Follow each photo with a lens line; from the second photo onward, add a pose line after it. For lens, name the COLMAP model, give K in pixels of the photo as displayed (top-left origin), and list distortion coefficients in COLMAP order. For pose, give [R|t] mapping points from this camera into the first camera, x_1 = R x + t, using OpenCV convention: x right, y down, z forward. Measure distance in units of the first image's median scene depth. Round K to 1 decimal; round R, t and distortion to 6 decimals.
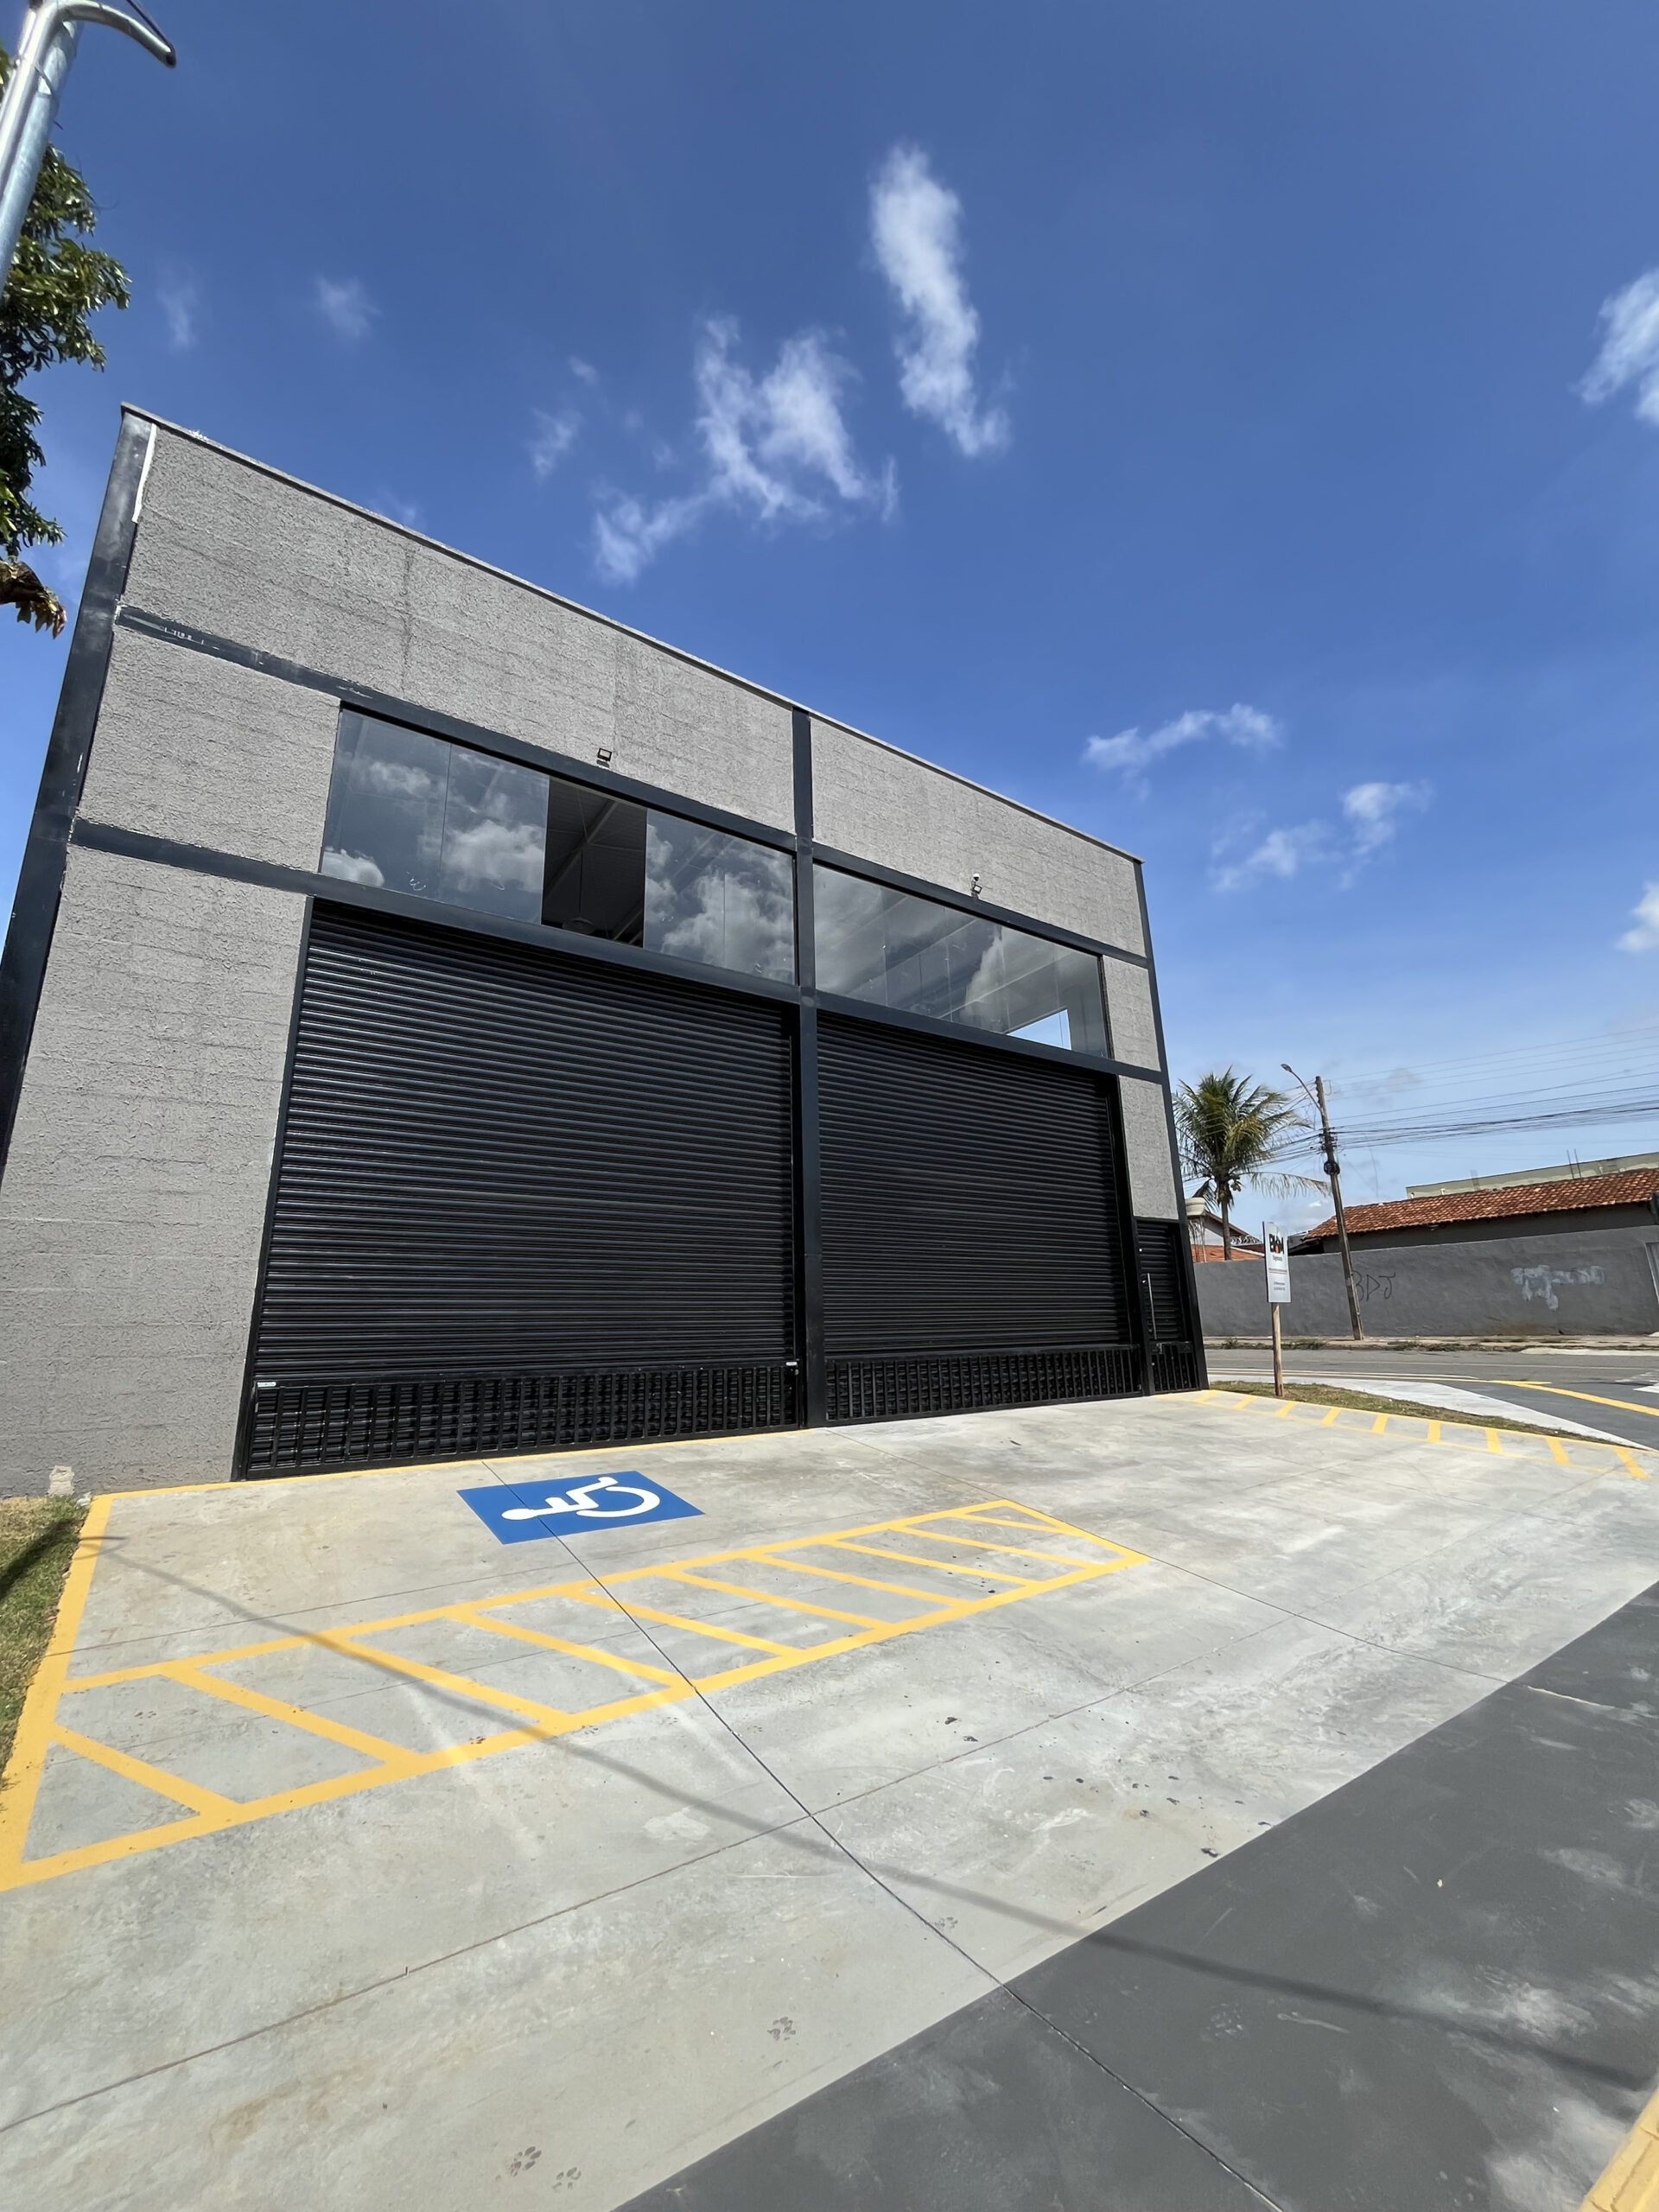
lens RADIAL K [[907.6, 0, 844.7], [0, 907.6, 1107.2], [0, 0, 1]] dist [-0.000973, -0.003125]
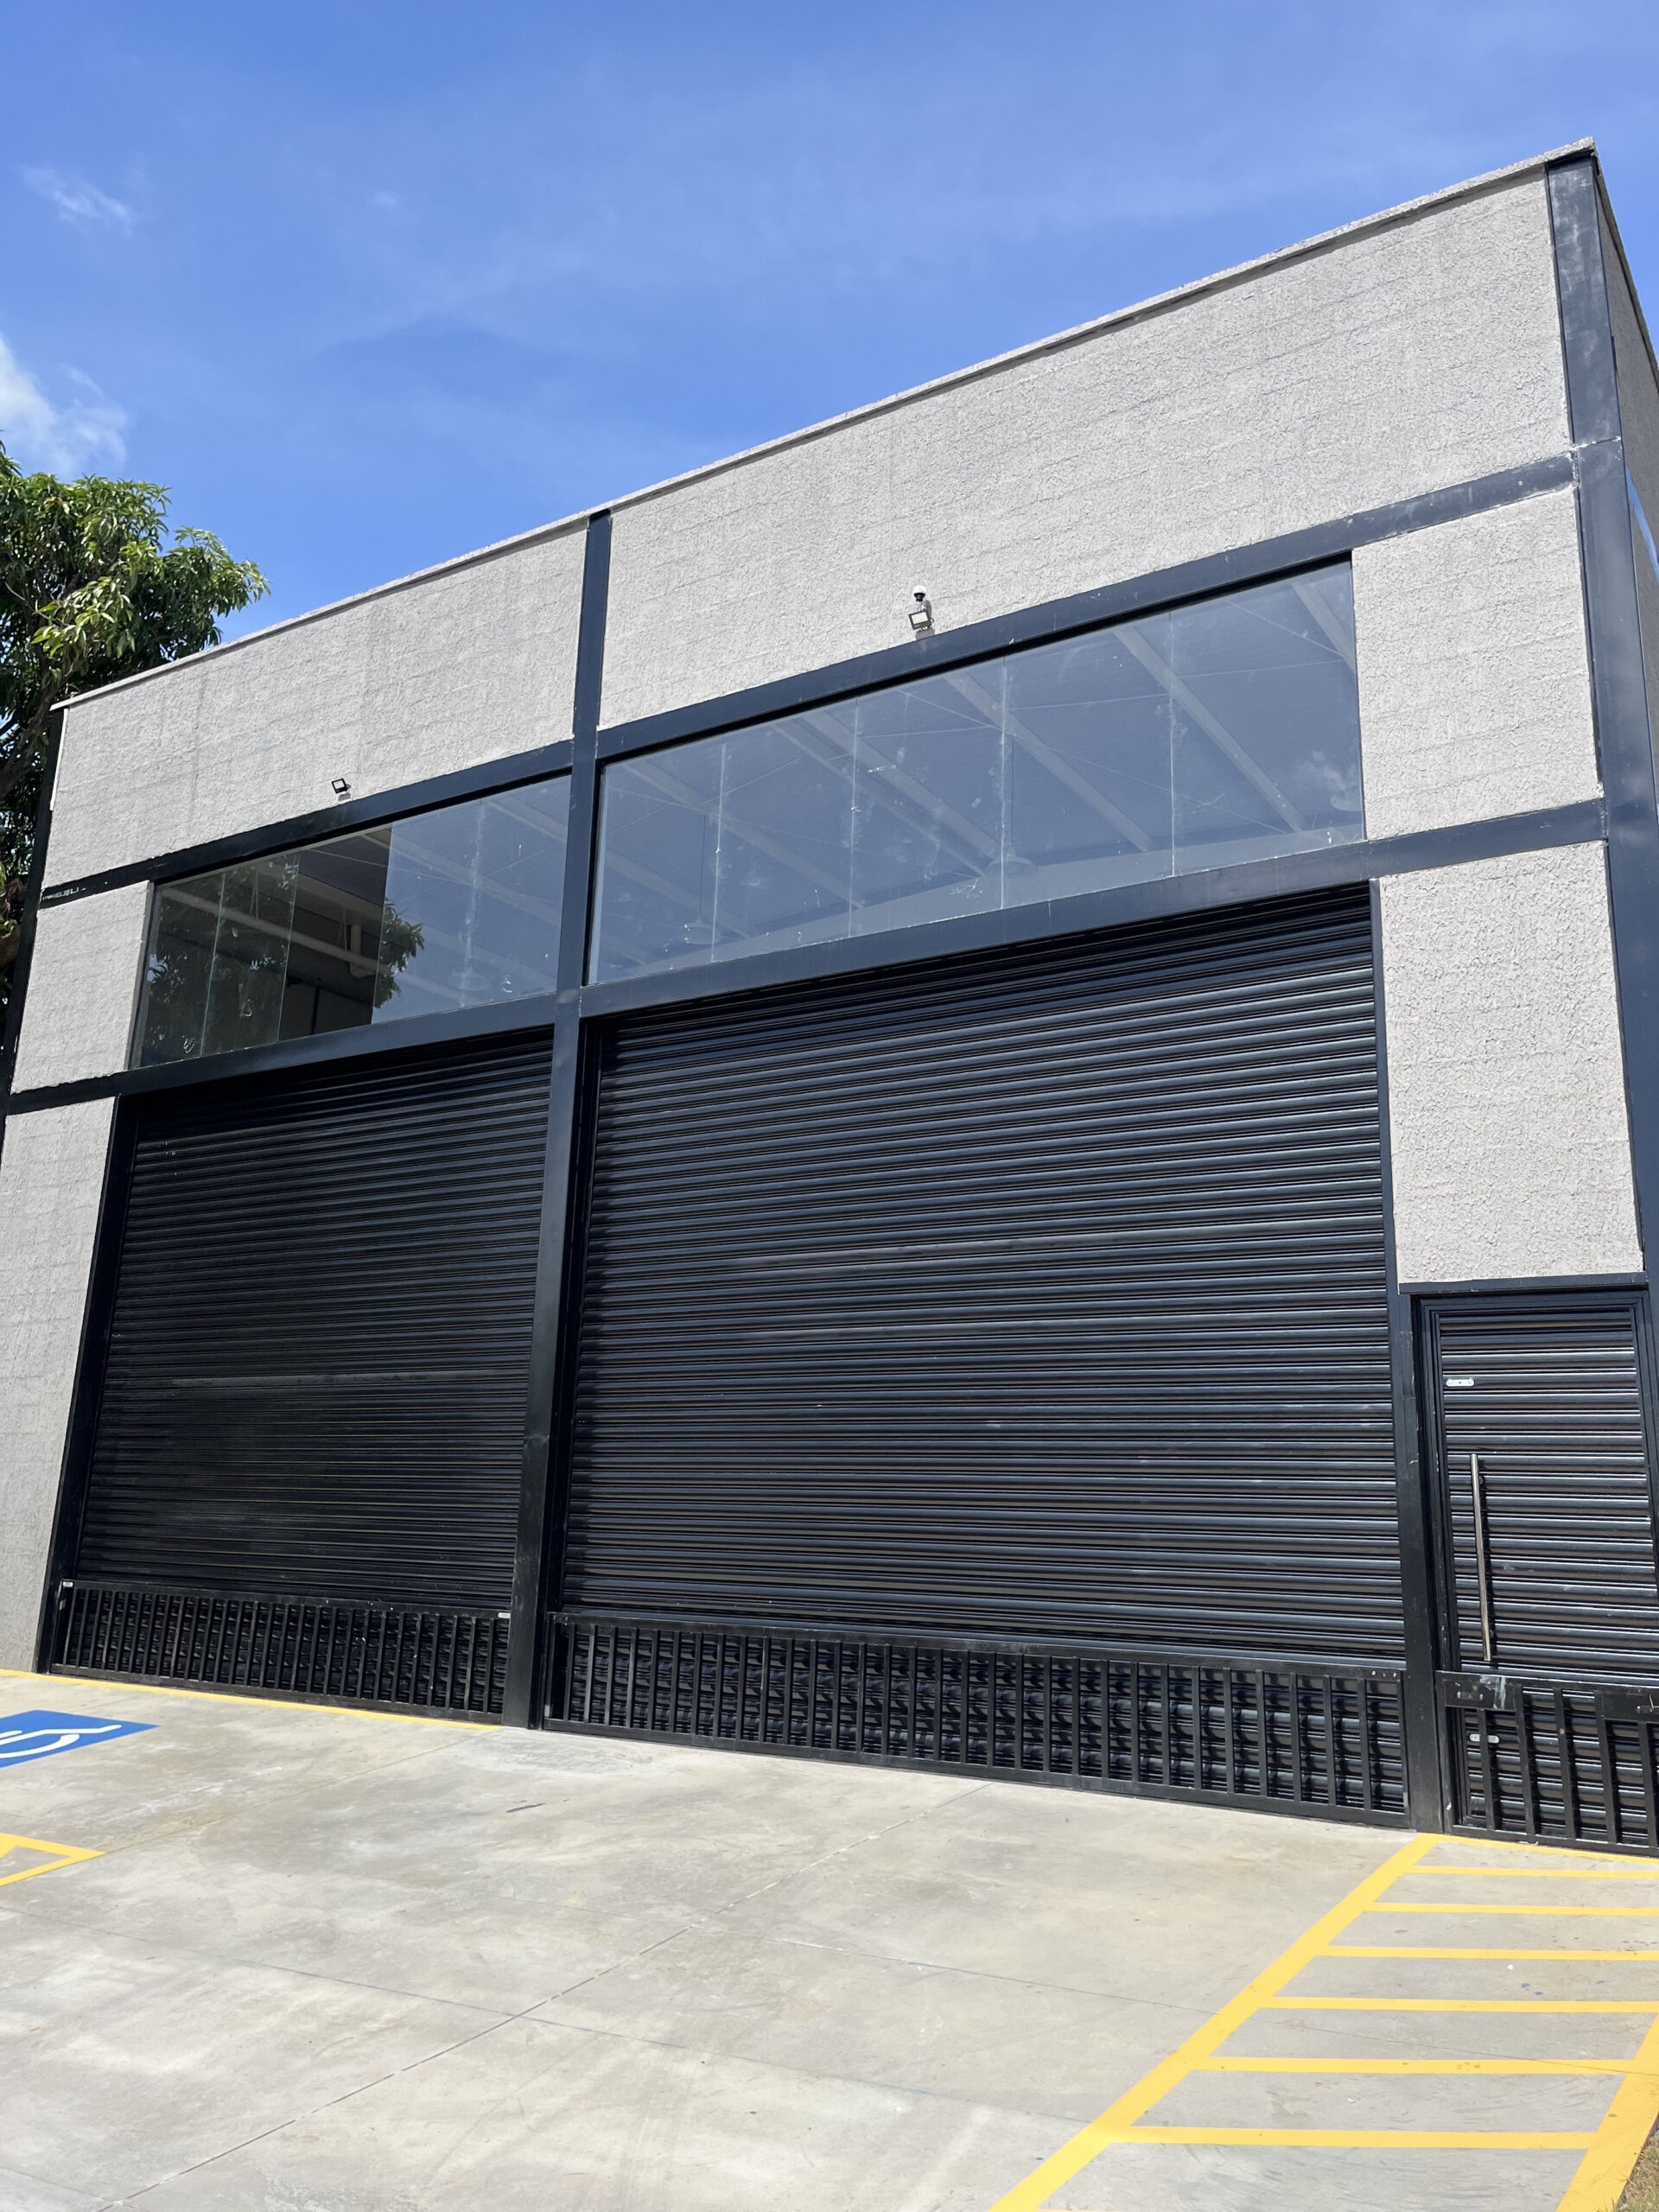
lens RADIAL K [[1678.0, 0, 863.4], [0, 1678.0, 1100.4], [0, 0, 1]] dist [0.064826, -0.113138]
pose [[0.383507, -0.195640, -0.902578, 0.990816], [0.187143, 0.973492, -0.131494, 0.120000], [0.904378, -0.118482, 0.409953, 0.687358]]
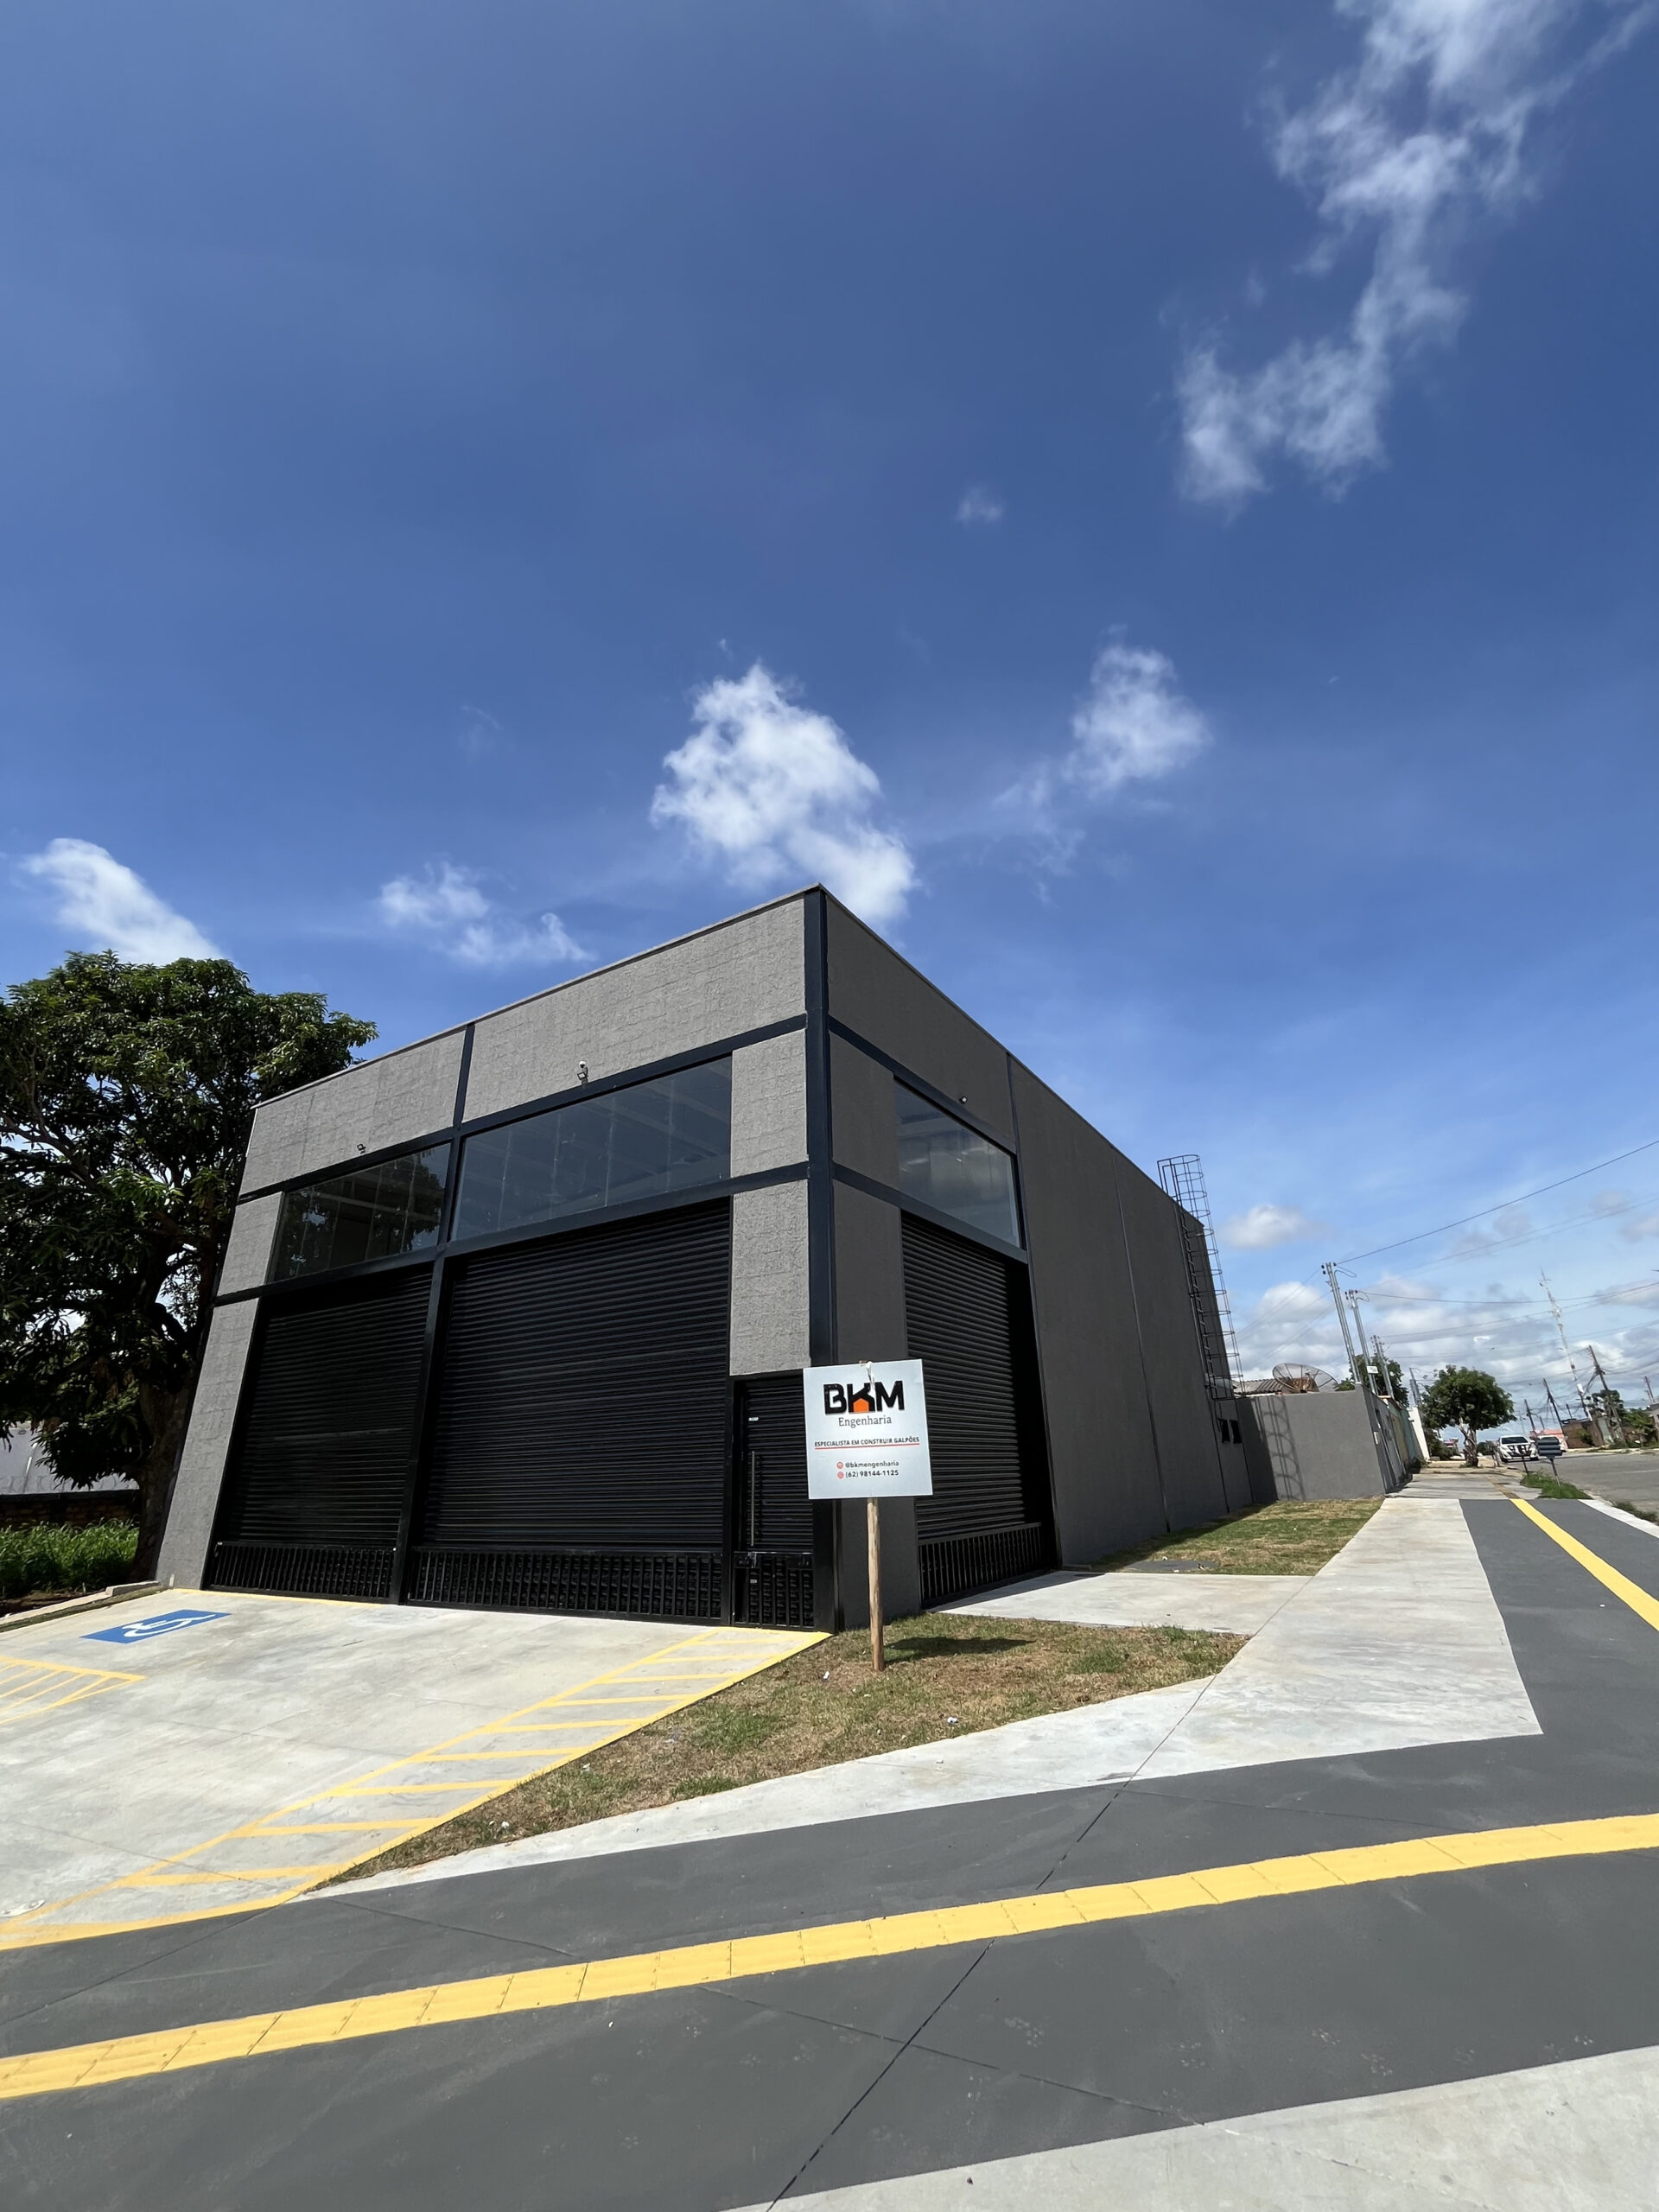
lens RADIAL K [[907.6, 0, 844.7], [0, 907.6, 1107.2], [0, 0, 1]] dist [-0.000973, -0.003125]
pose [[0.390121, -0.332689, -0.858559, 1.325934], [0.243462, 0.936527, -0.252275, 0.150507], [0.887993, -0.110609, 0.446356, 0.922148]]
